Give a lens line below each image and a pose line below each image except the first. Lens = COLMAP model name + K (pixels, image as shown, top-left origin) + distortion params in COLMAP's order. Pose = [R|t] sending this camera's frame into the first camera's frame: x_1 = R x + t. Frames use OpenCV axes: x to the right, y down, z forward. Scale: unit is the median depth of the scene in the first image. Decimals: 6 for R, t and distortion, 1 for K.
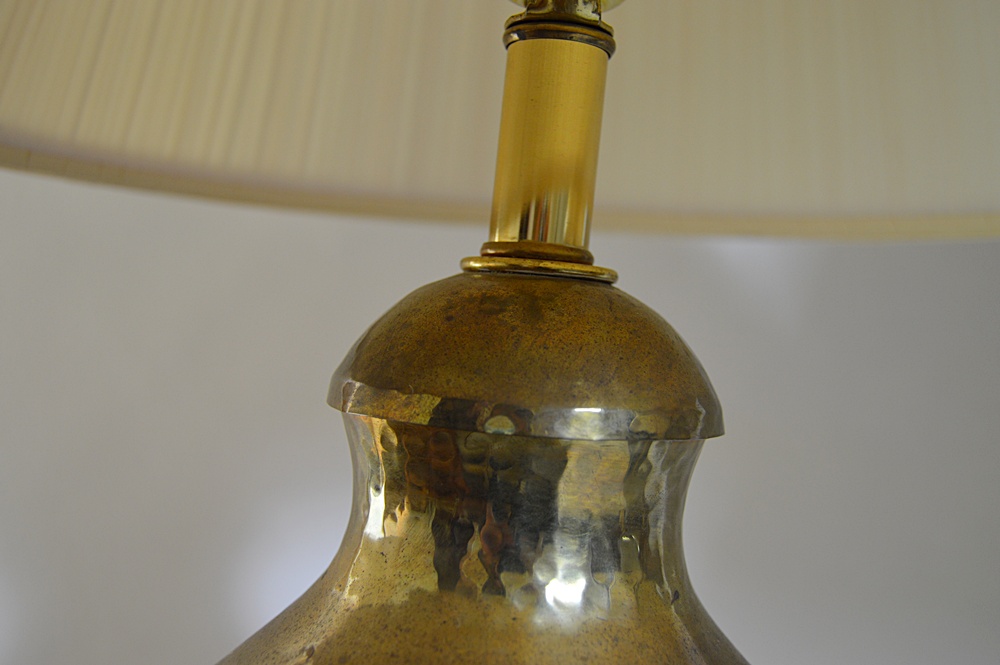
lens RADIAL K [[1091.1, 0, 523.7], [0, 1091.1, 331.7], [0, 0, 1]] dist [-0.116663, -0.004623]
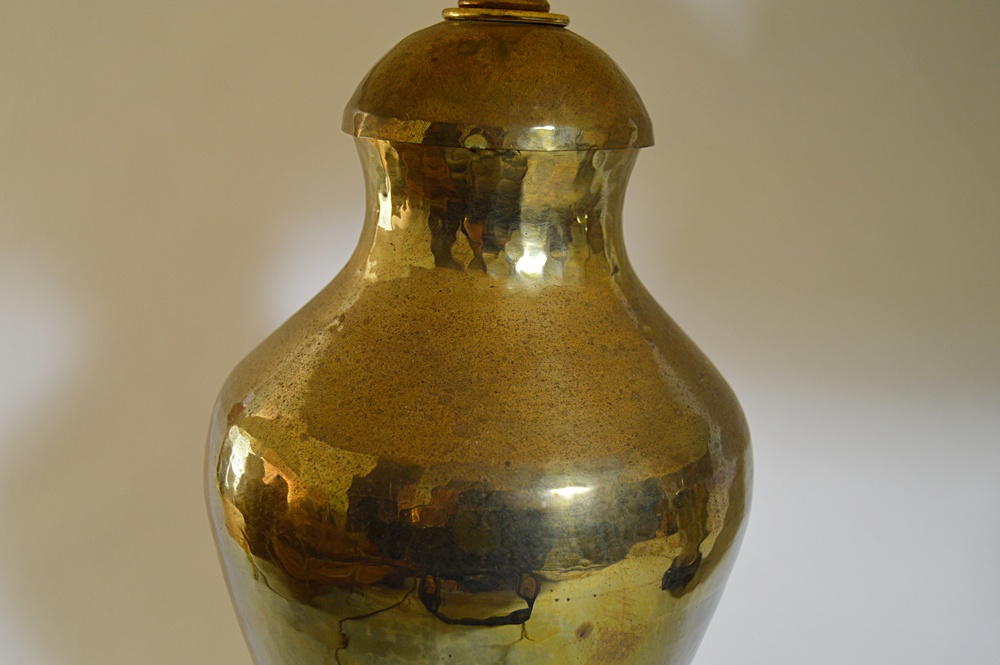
lens RADIAL K [[1091.1, 0, 523.7], [0, 1091.1, 331.7], [0, 0, 1]] dist [-0.116663, -0.004623]
pose [[0.999571, -0.029066, -0.003501, 0.032061], [0.029038, 0.969141, 0.244791, -0.011033], [-0.003722, -0.244788, 0.969569, -0.314290]]
